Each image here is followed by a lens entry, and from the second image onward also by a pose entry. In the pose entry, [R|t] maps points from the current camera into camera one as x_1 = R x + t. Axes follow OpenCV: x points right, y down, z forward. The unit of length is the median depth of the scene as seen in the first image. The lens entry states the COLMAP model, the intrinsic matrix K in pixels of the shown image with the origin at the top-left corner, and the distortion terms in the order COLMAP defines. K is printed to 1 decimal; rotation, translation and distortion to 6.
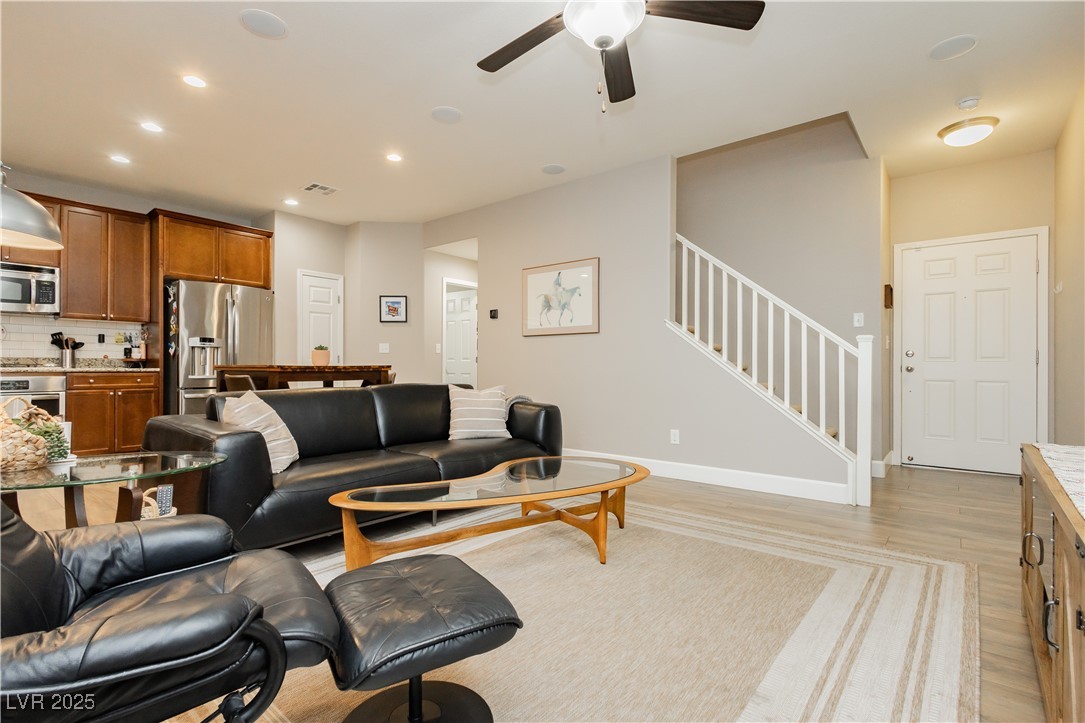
lens RADIAL K [[520.9, 0, 569.7], [0, 520.9, 366.1], [0, 0, 1]] dist [0.004739, 0.000297]
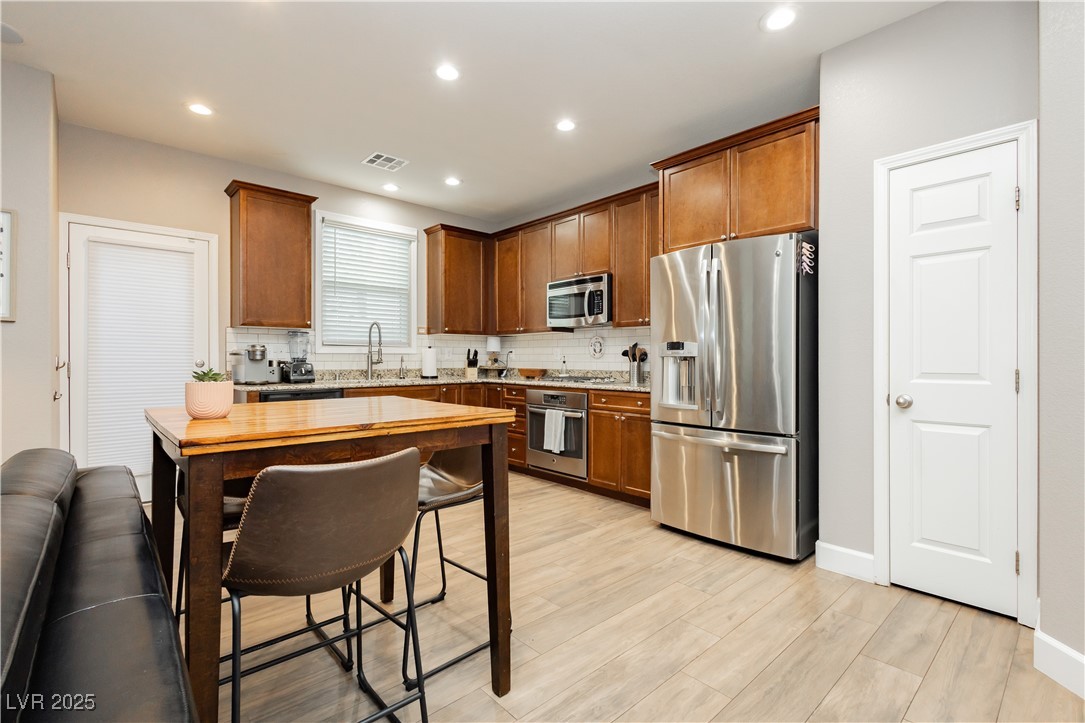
lens RADIAL K [[493.7, 0, 518.1], [0, 493.7, 360.1], [0, 0, 1]] dist [0.000996, 0.000047]
pose [[-0.191026, -0.002119, -0.981583, -0.100318], [0.000736, 0.999997, -0.002302, -0.033521], [0.981585, -0.001162, -0.191024, 0.974960]]
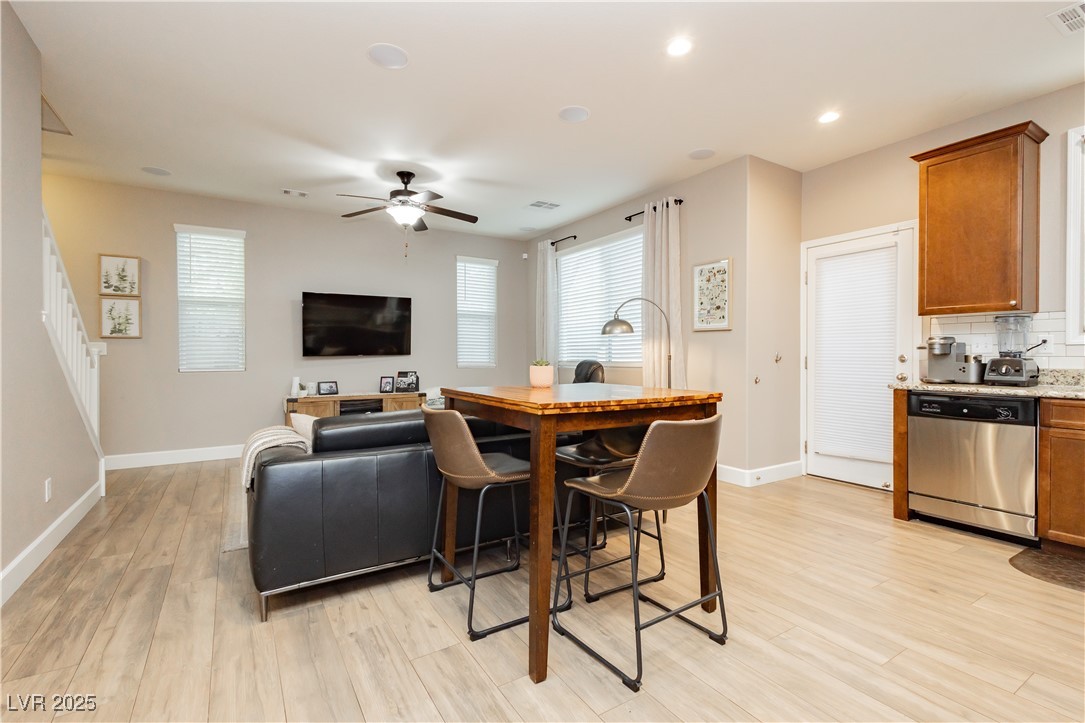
lens RADIAL K [[487.7, 0, 570.0], [0, 487.7, 356.5], [0, 0, 1]] dist [0.006292, -0.000088]
pose [[-0.953837, -0.002861, 0.300312, -0.530956], [-0.002834, 0.999996, 0.000528, -0.032088], [-0.300312, -0.000347, -0.953841, 1.205973]]
